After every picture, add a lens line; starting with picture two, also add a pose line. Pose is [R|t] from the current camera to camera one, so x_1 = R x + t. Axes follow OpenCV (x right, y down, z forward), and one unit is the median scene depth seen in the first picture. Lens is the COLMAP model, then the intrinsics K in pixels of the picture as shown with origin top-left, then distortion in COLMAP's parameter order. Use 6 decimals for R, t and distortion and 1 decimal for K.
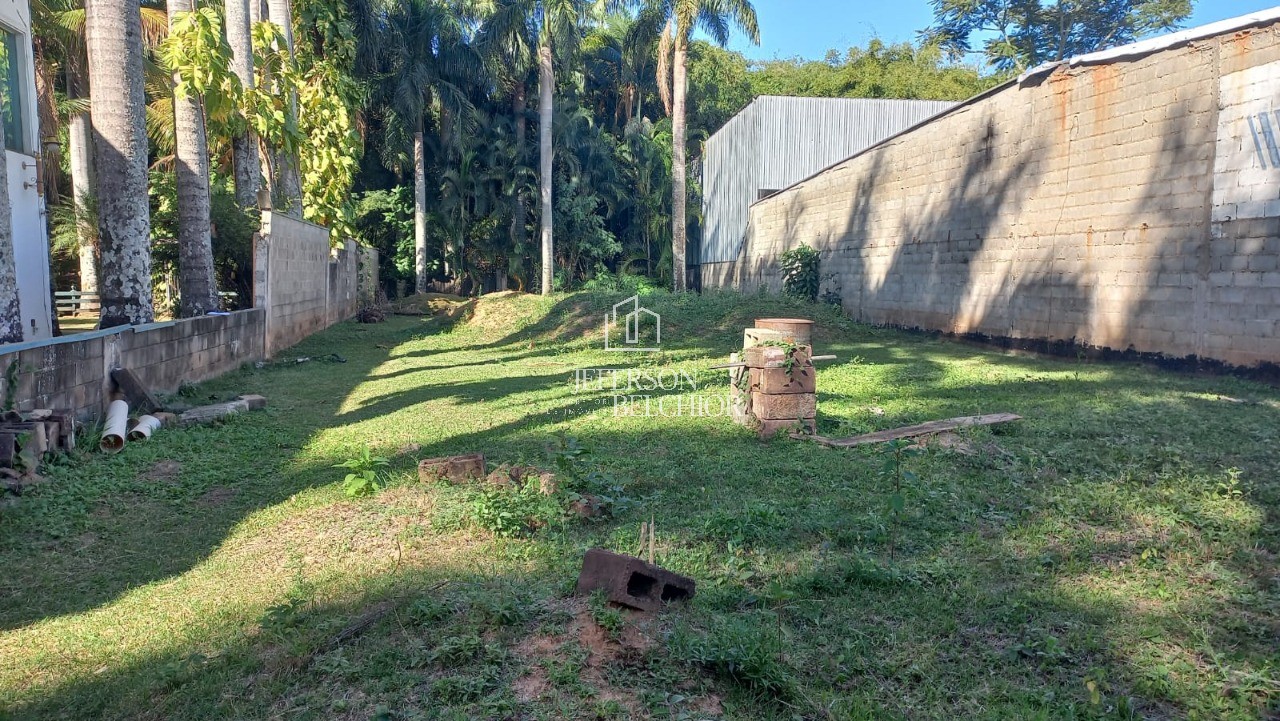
lens RADIAL K [[899.6, 0, 634.9], [0, 899.6, 359.4], [0, 0, 1]] dist [0.055191, -0.060556]
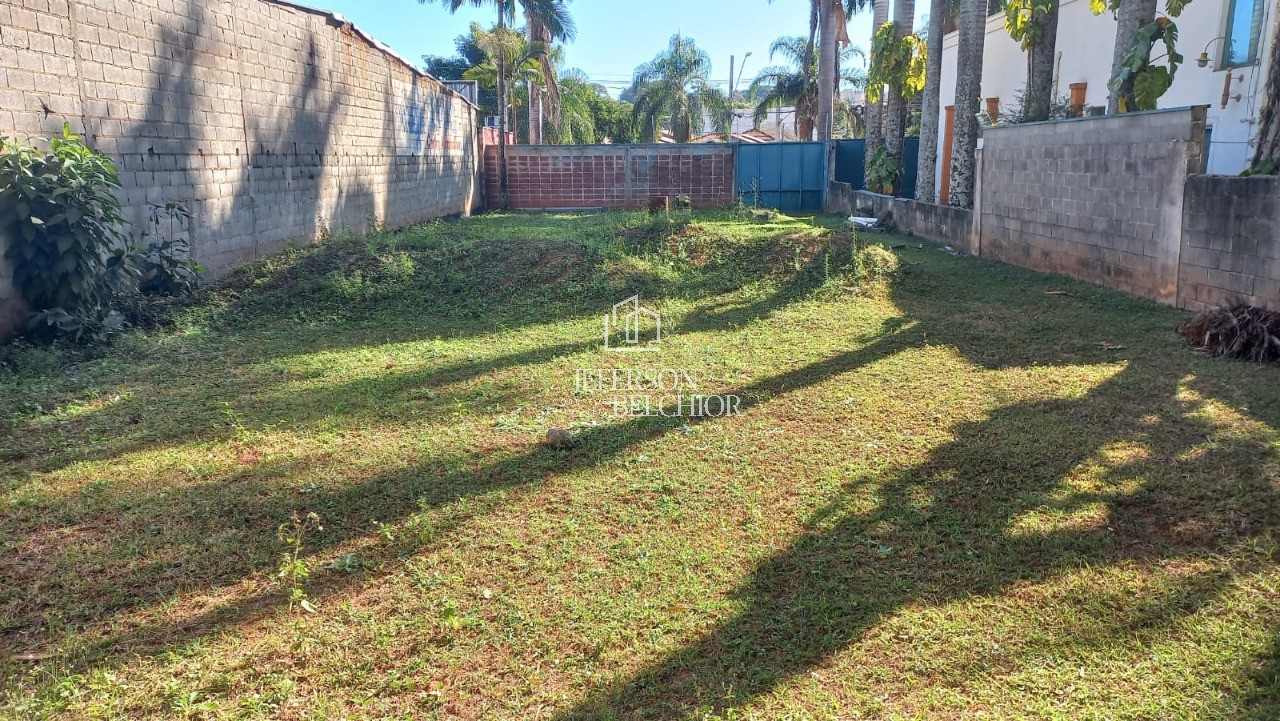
lens RADIAL K [[927.7, 0, 643.9], [0, 927.7, 352.5], [0, 0, 1]] dist [0.070838, -0.056310]
pose [[-0.980712, -0.031088, 0.192971, -0.151961], [0.027219, 0.955929, 0.292335, -0.175160], [-0.193555, 0.291949, -0.936644, 1.588984]]
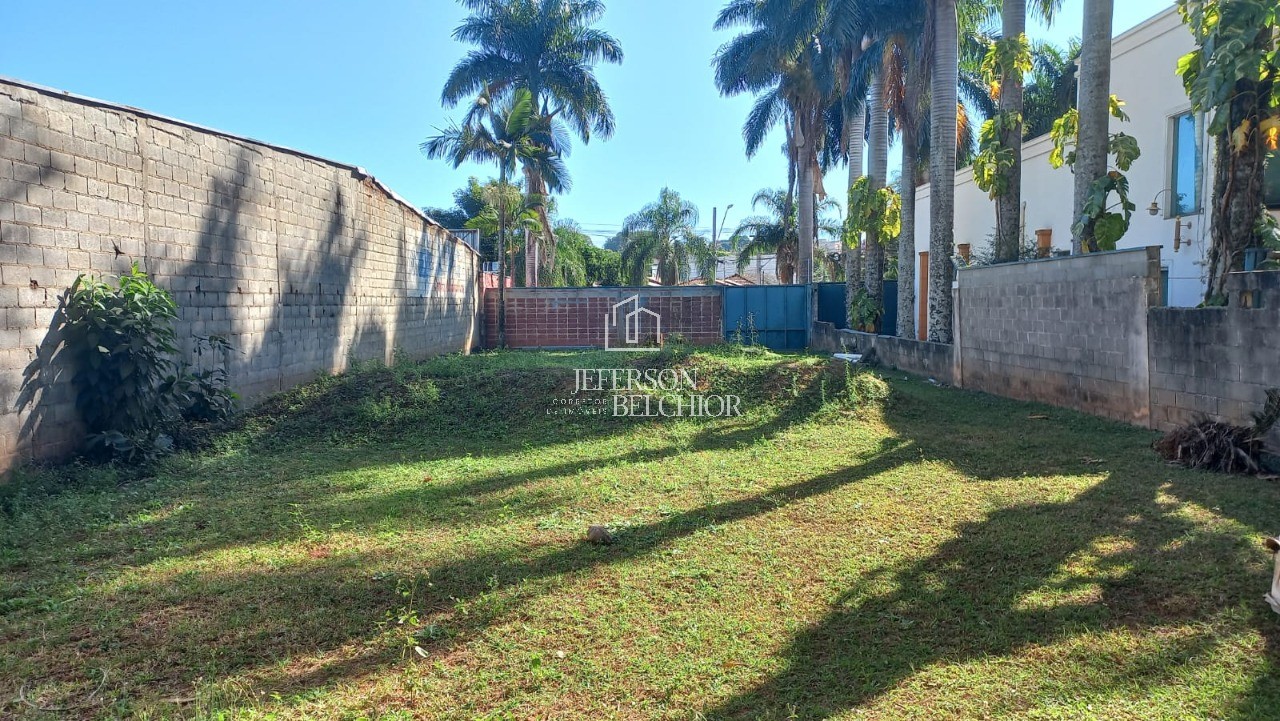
lens RADIAL K [[922.6, 0, 640.0], [0, 922.6, 360.5], [0, 0, 1]] dist [0.074051, -0.062437]
pose [[-0.983453, 0.000057, 0.181165, -0.141435], [0.028111, 0.987936, 0.152290, -0.172046], [-0.178971, 0.154863, -0.971590, 1.627762]]
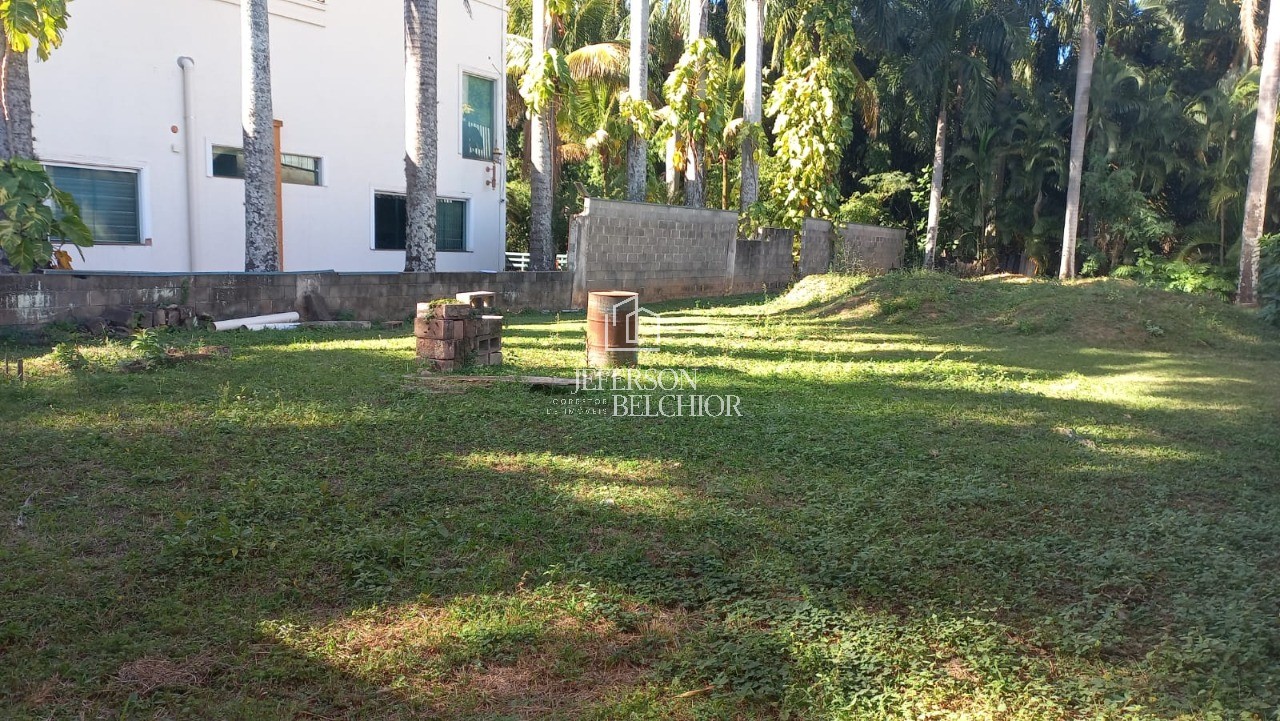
lens RADIAL K [[892.5, 0, 646.5], [0, 892.5, 360.5], [0, 0, 1]] dist [0.090933, -0.140570]
pose [[0.704836, 0.116399, -0.699755, 0.416889], [-0.098392, 0.992952, 0.066064, -0.015909], [0.702513, 0.022286, 0.711321, 0.094364]]
